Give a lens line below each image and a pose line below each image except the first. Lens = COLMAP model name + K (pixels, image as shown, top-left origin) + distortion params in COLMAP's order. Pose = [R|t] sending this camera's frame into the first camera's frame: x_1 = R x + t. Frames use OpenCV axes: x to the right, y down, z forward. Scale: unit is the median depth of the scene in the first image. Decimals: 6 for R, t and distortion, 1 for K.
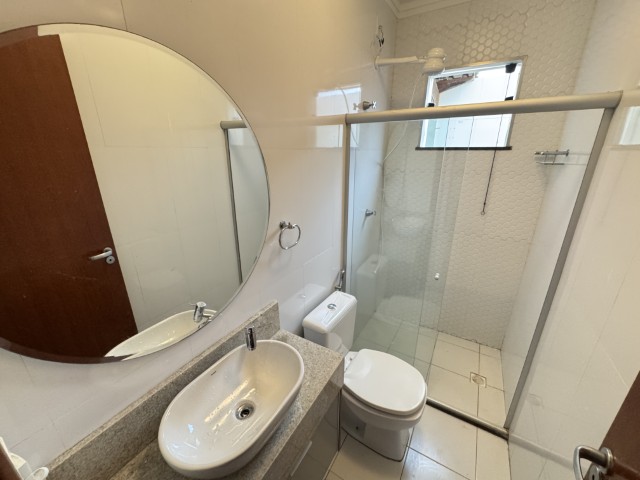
lens RADIAL K [[257.8, 0, 317.2], [0, 257.8, 239.7], [0, 0, 1]] dist [-0.002812, 0.000119]
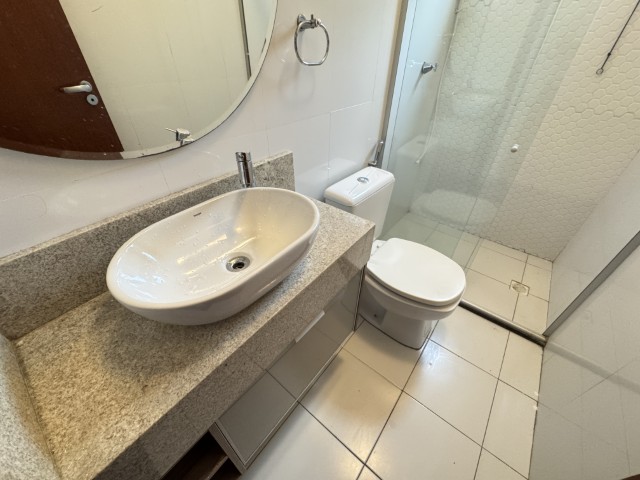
lens RADIAL K [[257.8, 0, 315.6], [0, 257.8, 237.0], [0, 0, 1]] dist [-0.002812, 0.000119]
pose [[0.991106, 0.088476, -0.099398, 0.007257], [-0.053051, 0.947732, 0.314627, 0.191355], [0.122039, -0.306555, 0.943997, 0.187781]]
